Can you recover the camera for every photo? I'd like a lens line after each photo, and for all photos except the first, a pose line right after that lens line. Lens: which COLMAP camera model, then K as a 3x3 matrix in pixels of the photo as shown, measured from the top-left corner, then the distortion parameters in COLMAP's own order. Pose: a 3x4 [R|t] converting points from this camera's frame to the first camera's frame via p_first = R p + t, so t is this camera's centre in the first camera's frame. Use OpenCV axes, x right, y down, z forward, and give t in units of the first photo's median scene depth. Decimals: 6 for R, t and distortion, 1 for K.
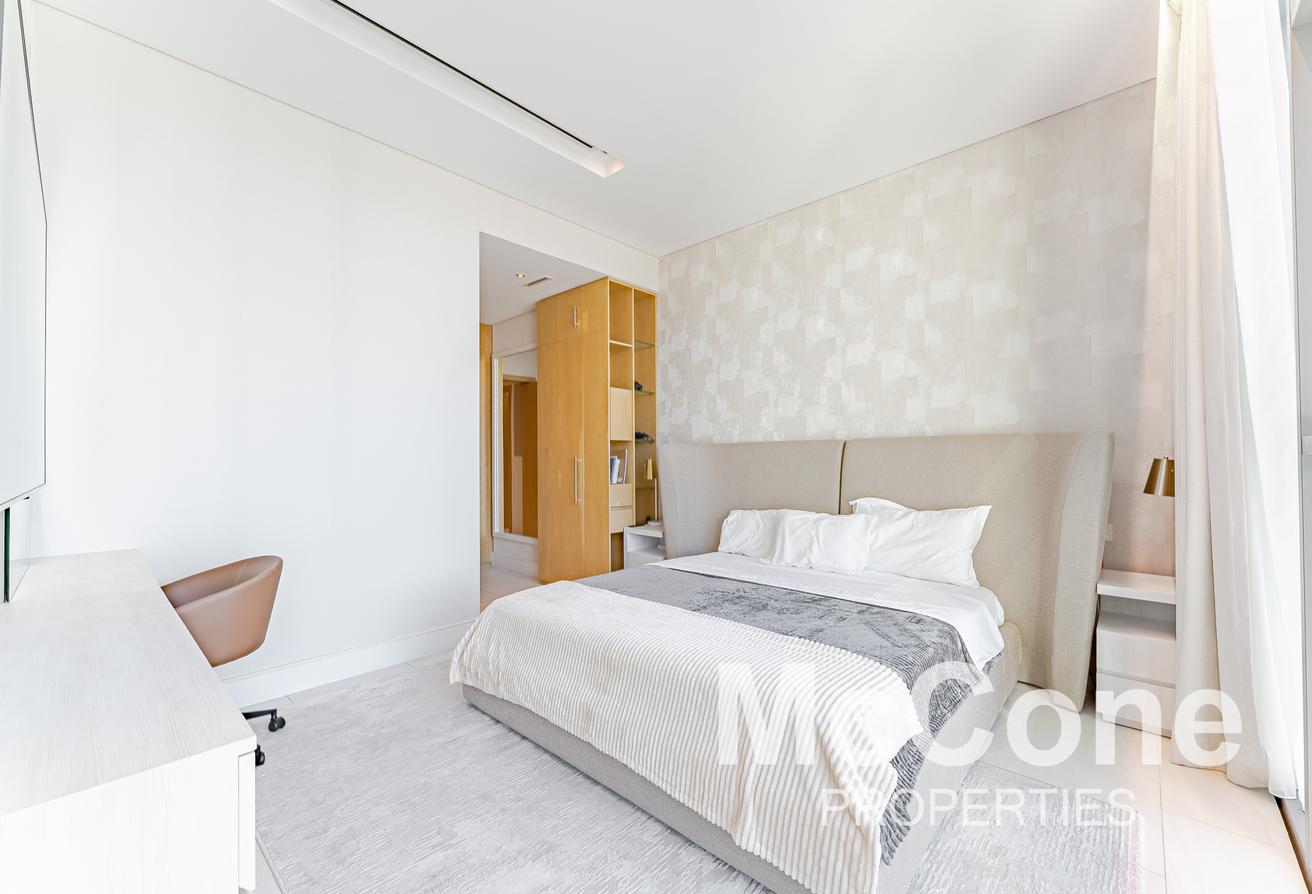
lens RADIAL K [[538.2, 0, 654.7], [0, 538.2, 452.0], [0, 0, 1]] dist [0.001251, -0.001581]
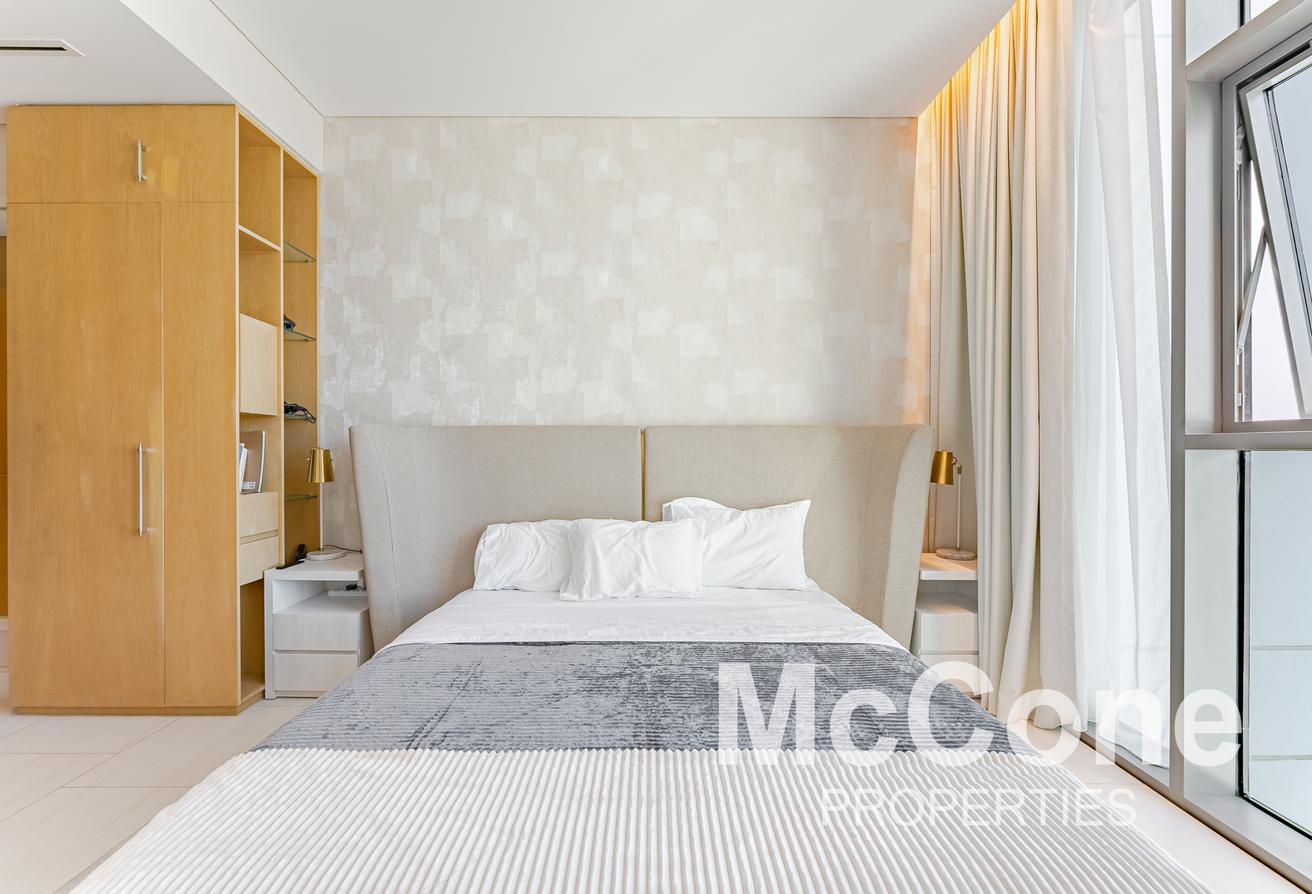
lens RADIAL K [[538.2, 0, 658.7], [0, 538.2, 447.2], [0, 0, 1]] dist [0.001251, -0.001581]
pose [[0.722900, 0.005258, 0.690932, -0.168189], [-0.014639, 0.999863, 0.007708, 0.002101], [-0.690797, -0.015687, 0.722879, 0.361982]]
